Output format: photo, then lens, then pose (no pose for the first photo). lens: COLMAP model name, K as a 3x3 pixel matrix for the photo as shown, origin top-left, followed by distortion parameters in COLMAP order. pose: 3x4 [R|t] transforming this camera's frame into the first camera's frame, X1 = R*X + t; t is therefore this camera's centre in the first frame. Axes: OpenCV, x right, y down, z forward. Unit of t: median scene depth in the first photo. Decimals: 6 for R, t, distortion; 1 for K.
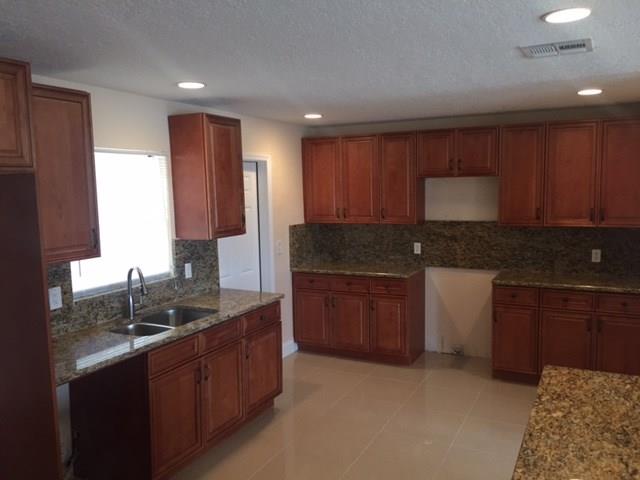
lens RADIAL K [[560.8, 0, 320.0], [0, 560.8, 240.0], [0, 0, 1]] dist [0.077313, -0.003282]
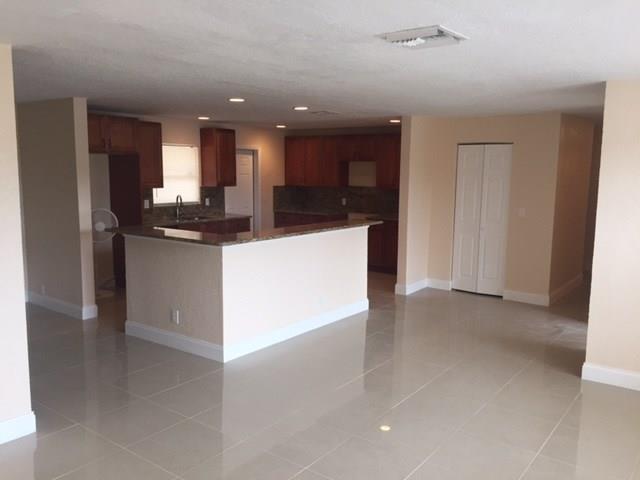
lens RADIAL K [[560.8, 0, 320.0], [0, 560.8, 240.0], [0, 0, 1]] dist [0.077313, -0.003282]
pose [[0.983443, 0.051972, -0.173607, 0.555820], [-0.046707, 0.998320, 0.034283, 0.105683], [0.175097, -0.025607, 0.984218, -1.008245]]
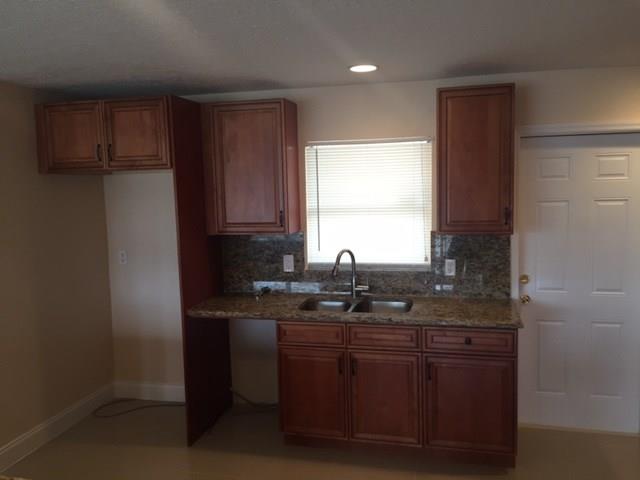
lens RADIAL K [[560.8, 0, 320.0], [0, 560.8, 240.0], [0, 0, 1]] dist [0.077313, -0.003282]
pose [[0.203742, 0.111669, -0.972635, 0.585838], [-0.076527, 0.992251, 0.097891, -0.060059], [0.976029, 0.054488, 0.210709, 0.608471]]
